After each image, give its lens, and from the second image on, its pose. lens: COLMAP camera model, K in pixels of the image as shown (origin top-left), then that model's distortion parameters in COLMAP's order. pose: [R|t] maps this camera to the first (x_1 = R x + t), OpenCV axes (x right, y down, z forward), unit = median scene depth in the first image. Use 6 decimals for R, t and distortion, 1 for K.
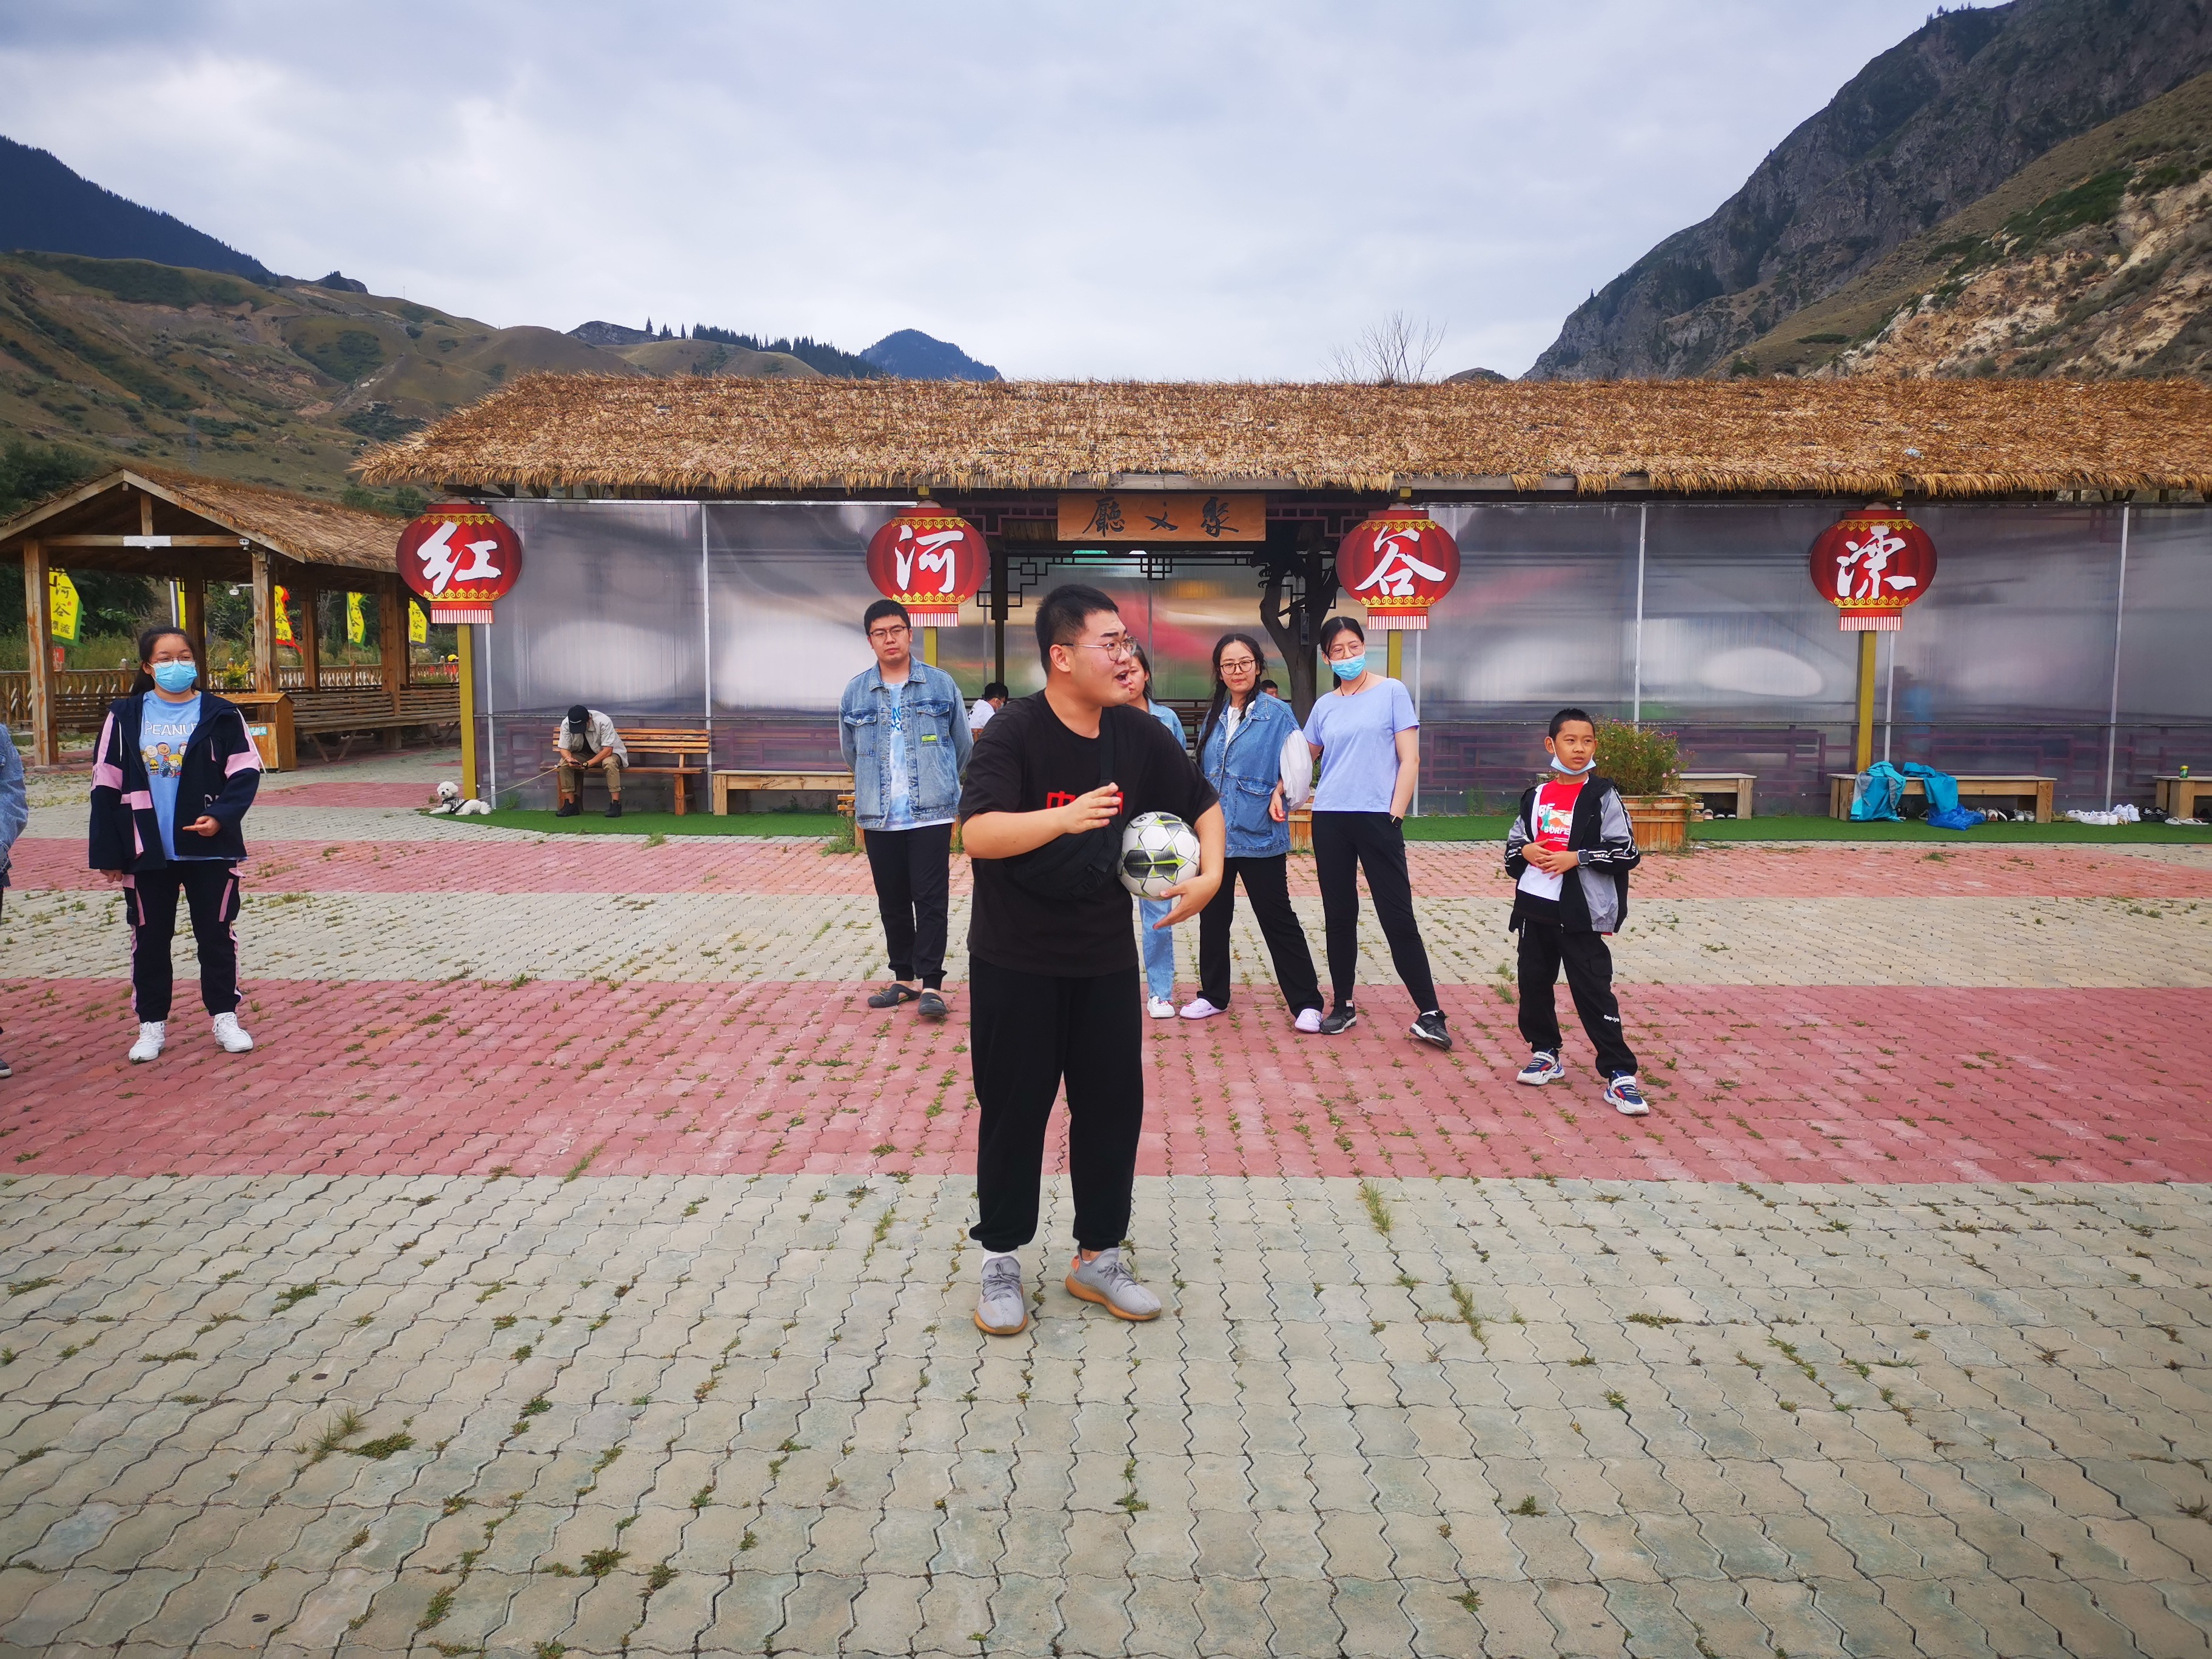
lens RADIAL K [[1699.7, 0, 1120.8], [0, 1699.7, 818.3], [0, 0, 1]] dist [0.044635, -0.031442]
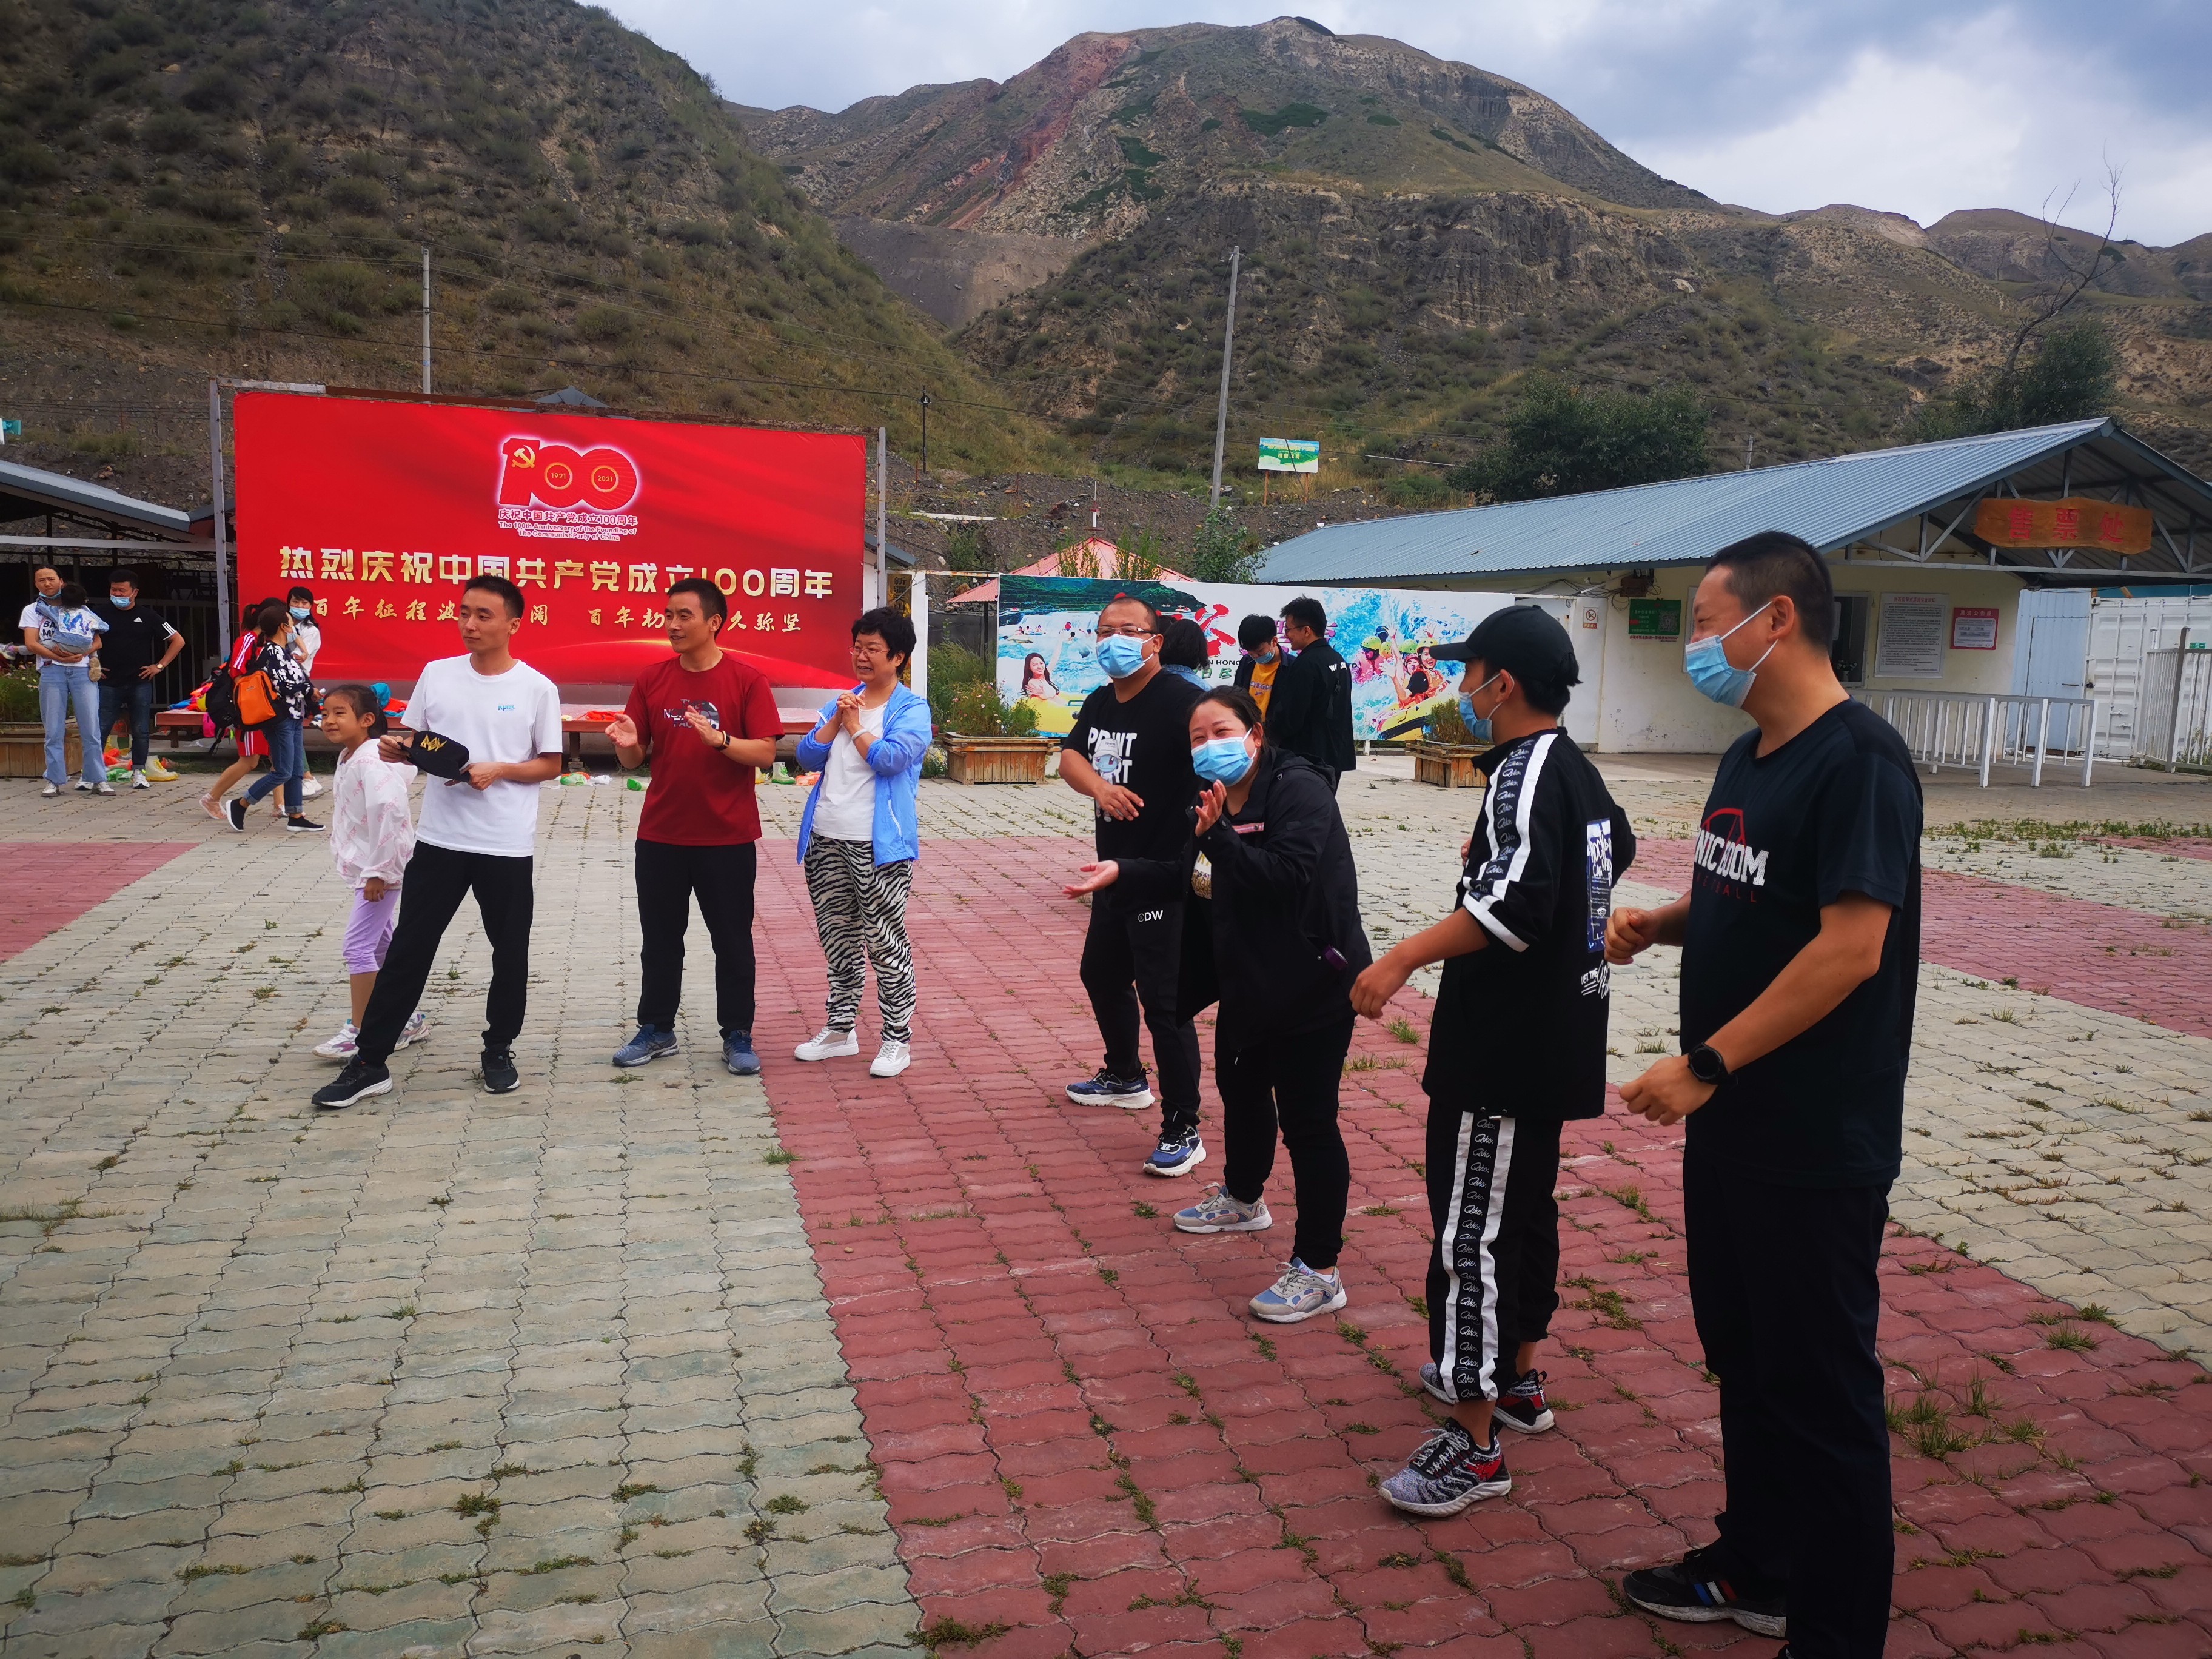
lens RADIAL K [[1699.7, 0, 1120.8], [0, 1699.7, 818.3], [0, 0, 1]] dist [0.044635, -0.031442]
pose [[-0.296045, -0.118316, 0.947818, -0.730636], [0.055622, 0.988479, 0.140765, -0.049709], [-0.953553, 0.094392, -0.286053, 0.488060]]
